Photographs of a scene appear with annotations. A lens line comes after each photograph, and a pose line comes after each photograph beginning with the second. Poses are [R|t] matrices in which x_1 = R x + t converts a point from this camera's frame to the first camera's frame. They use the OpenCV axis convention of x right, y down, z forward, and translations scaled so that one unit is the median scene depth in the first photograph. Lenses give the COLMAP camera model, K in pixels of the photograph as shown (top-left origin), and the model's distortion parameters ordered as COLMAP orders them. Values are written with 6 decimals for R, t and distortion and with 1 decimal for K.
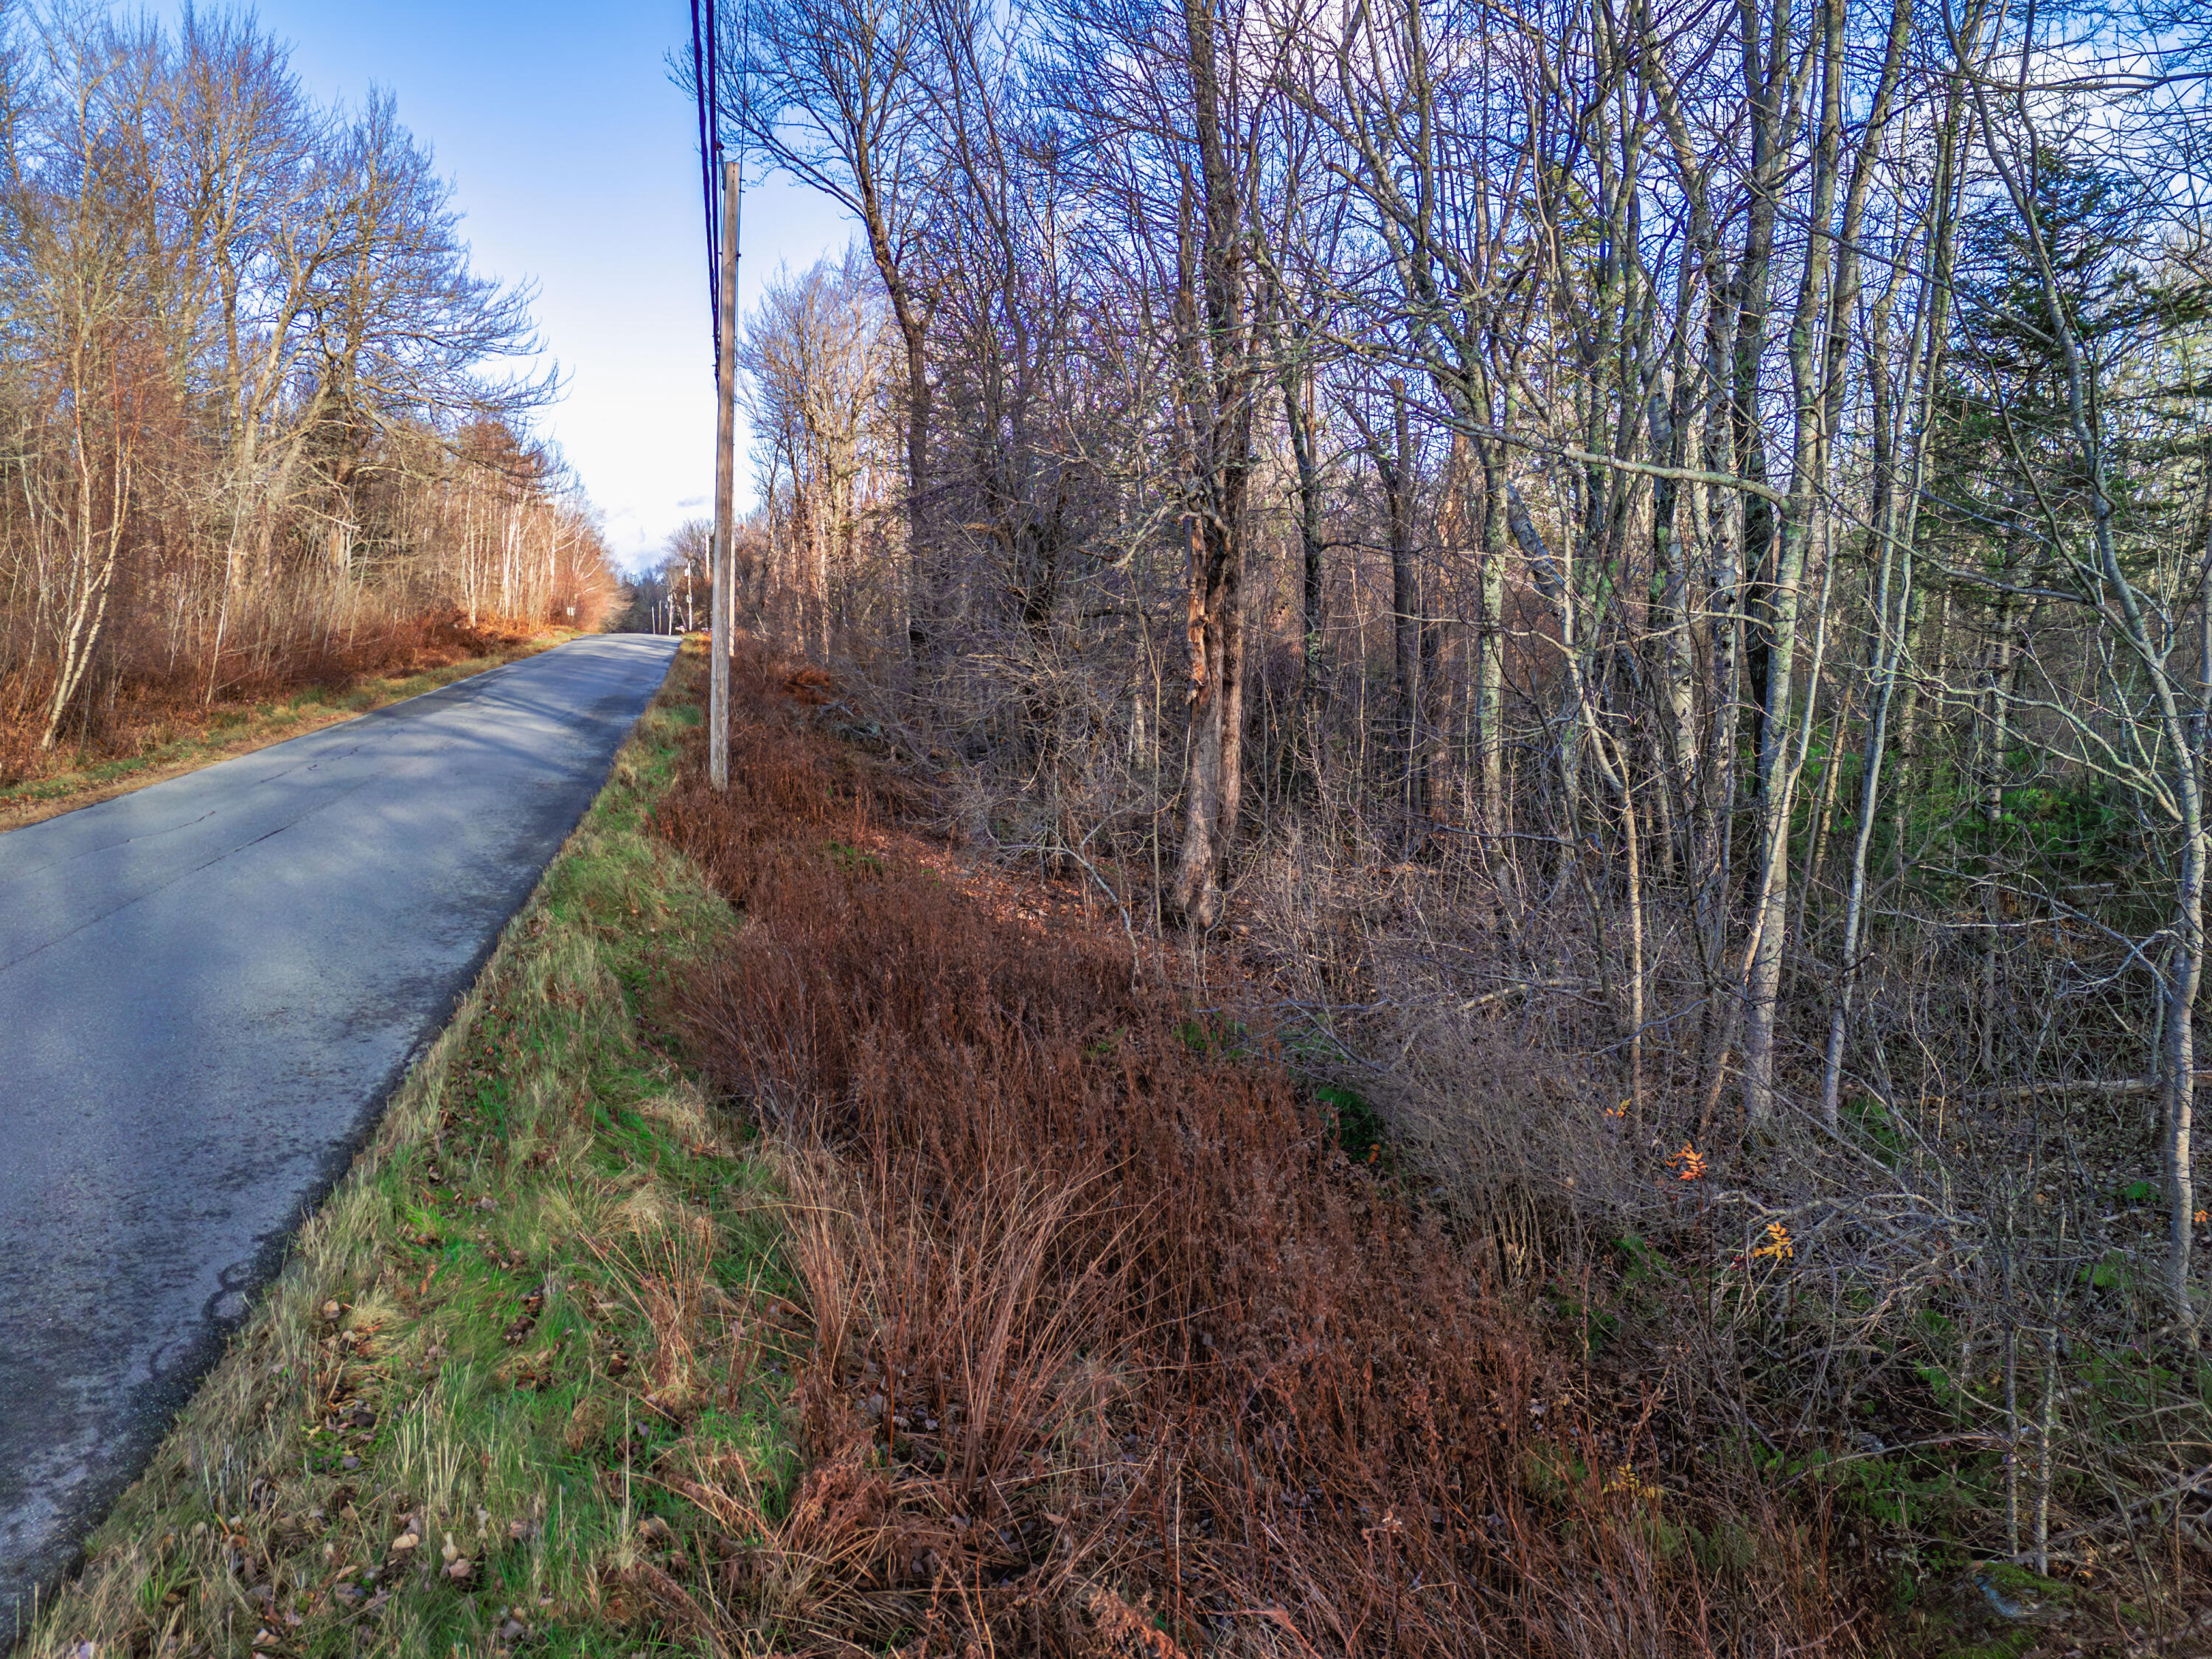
lens RADIAL K [[1559.2, 0, 1100.0], [0, 1559.2, 870.5], [0, 0, 1]] dist [0.001340, -0.029916]
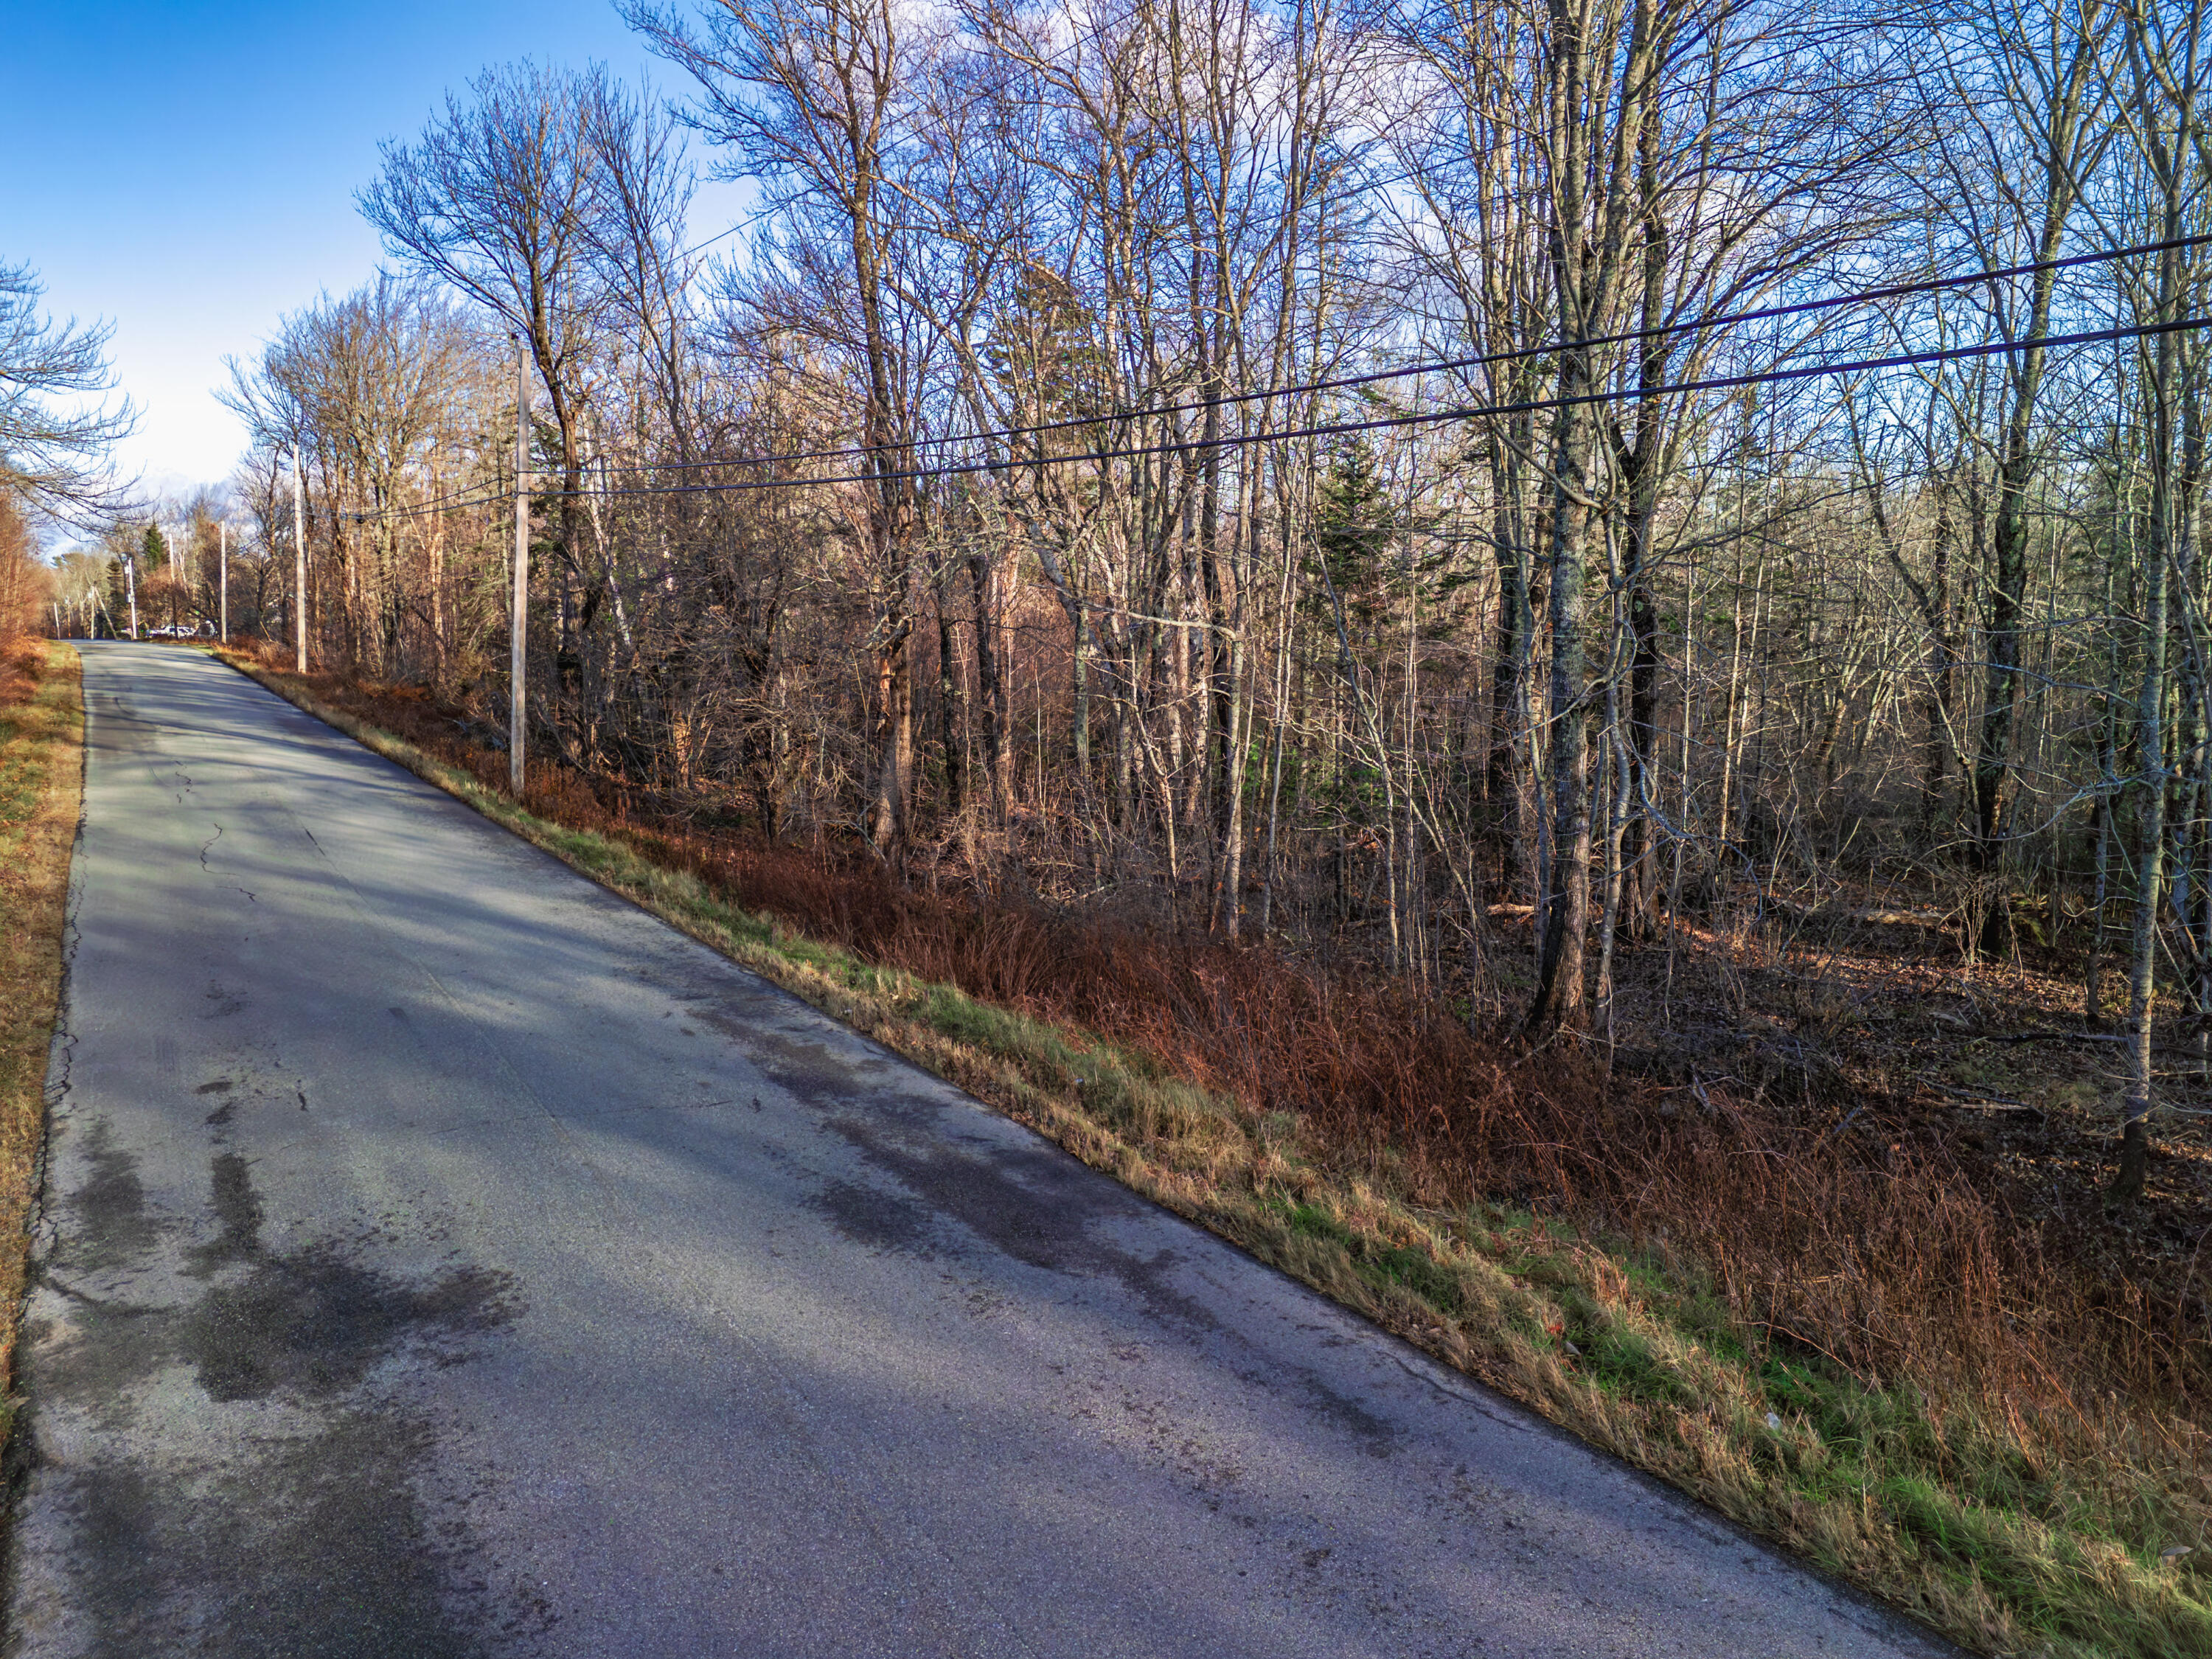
lens RADIAL K [[1559.2, 0, 1100.0], [0, 1559.2, 870.5], [0, 0, 1]] dist [0.001340, -0.029916]
pose [[0.946082, -0.050504, 0.319967, -0.246706], [0.049270, 0.998714, 0.011958, 0.026026], [-0.320159, 0.004452, 0.947353, -0.551879]]
